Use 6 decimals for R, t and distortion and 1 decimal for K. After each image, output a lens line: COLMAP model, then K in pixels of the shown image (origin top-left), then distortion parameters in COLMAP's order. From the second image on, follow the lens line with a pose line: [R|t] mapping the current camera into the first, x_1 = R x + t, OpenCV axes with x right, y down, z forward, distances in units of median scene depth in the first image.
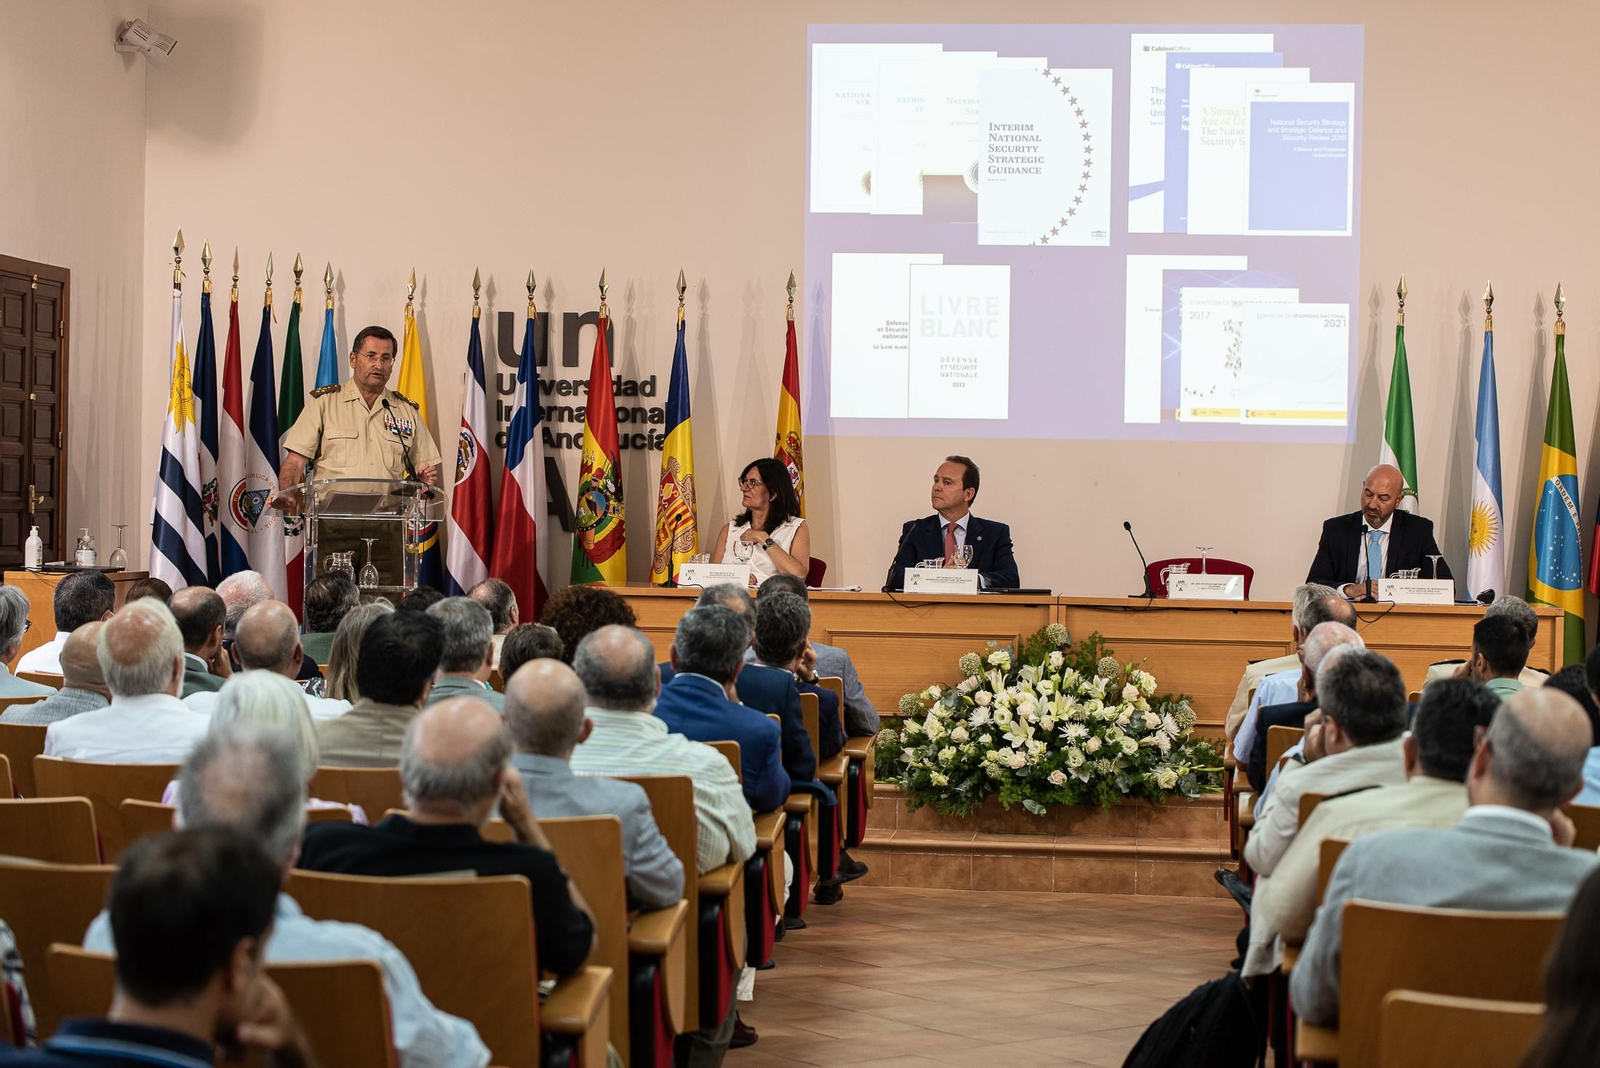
lens RADIAL K [[3209.3, 0, 800.0], [0, 3209.3, 534.0], [0, 0, 1]] dist [0.008835, -0.284815]
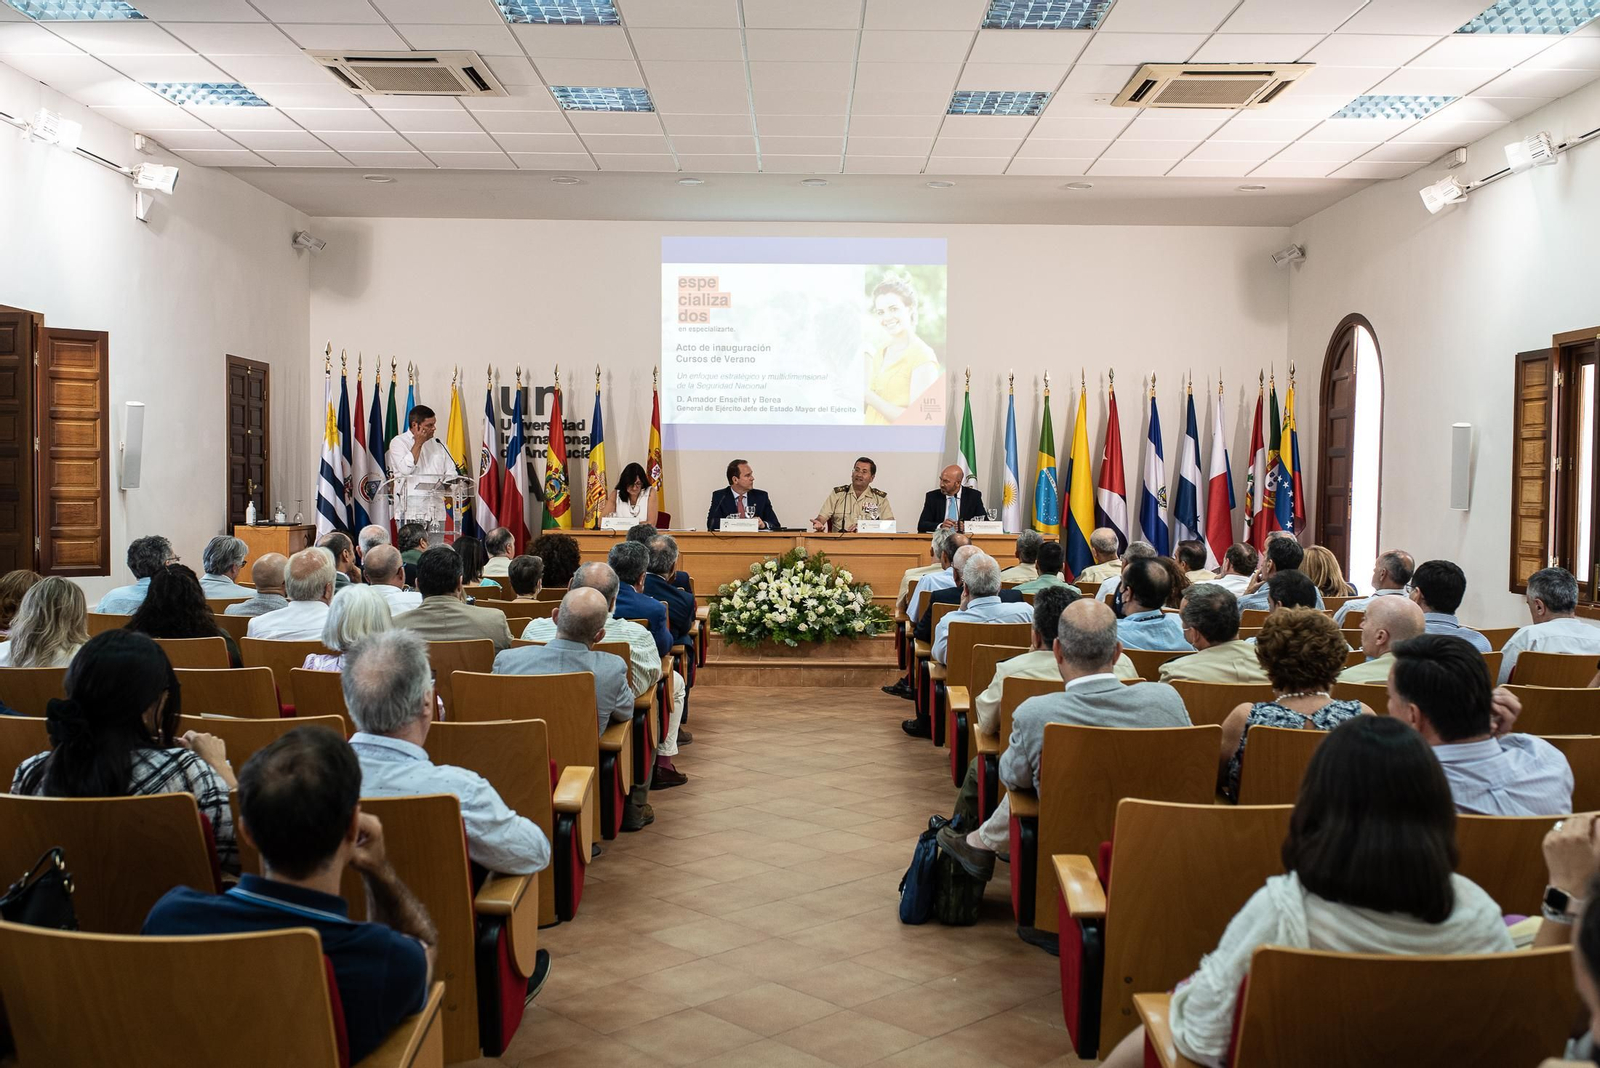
lens RADIAL K [[1517.8, 0, 800.0], [0, 1517.8, 534.0], [0, 0, 1]] dist [-0.000014, 0.003304]
pose [[0.994450, -0.012572, 0.104461, -0.012928], [0.010169, 0.999672, 0.023504, -0.000870], [-0.104722, -0.022311, 0.994251, 0.082112]]
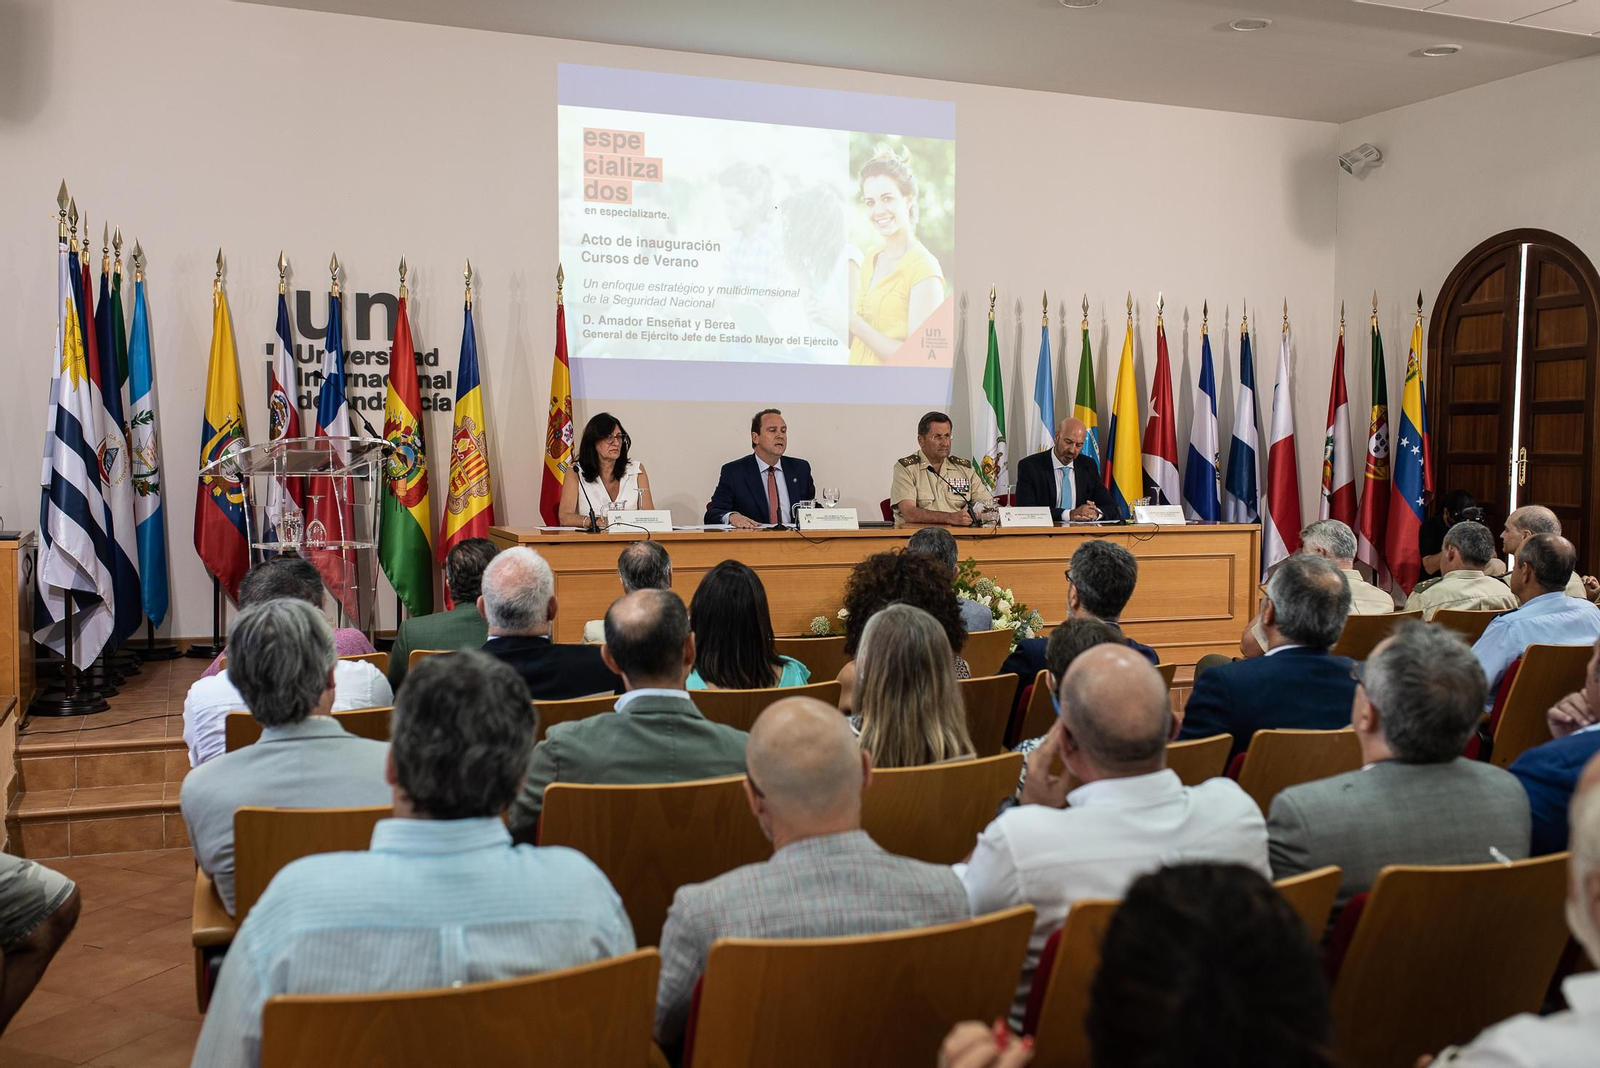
lens RADIAL K [[1517.8, 0, 800.0], [0, 1517.8, 534.0], [0, 0, 1]] dist [-0.000014, 0.003304]
pose [[0.880611, -0.039521, 0.472188, -0.201445], [0.015711, 0.998403, 0.054263, -0.009122], [-0.473579, -0.040366, 0.879826, 0.447146]]
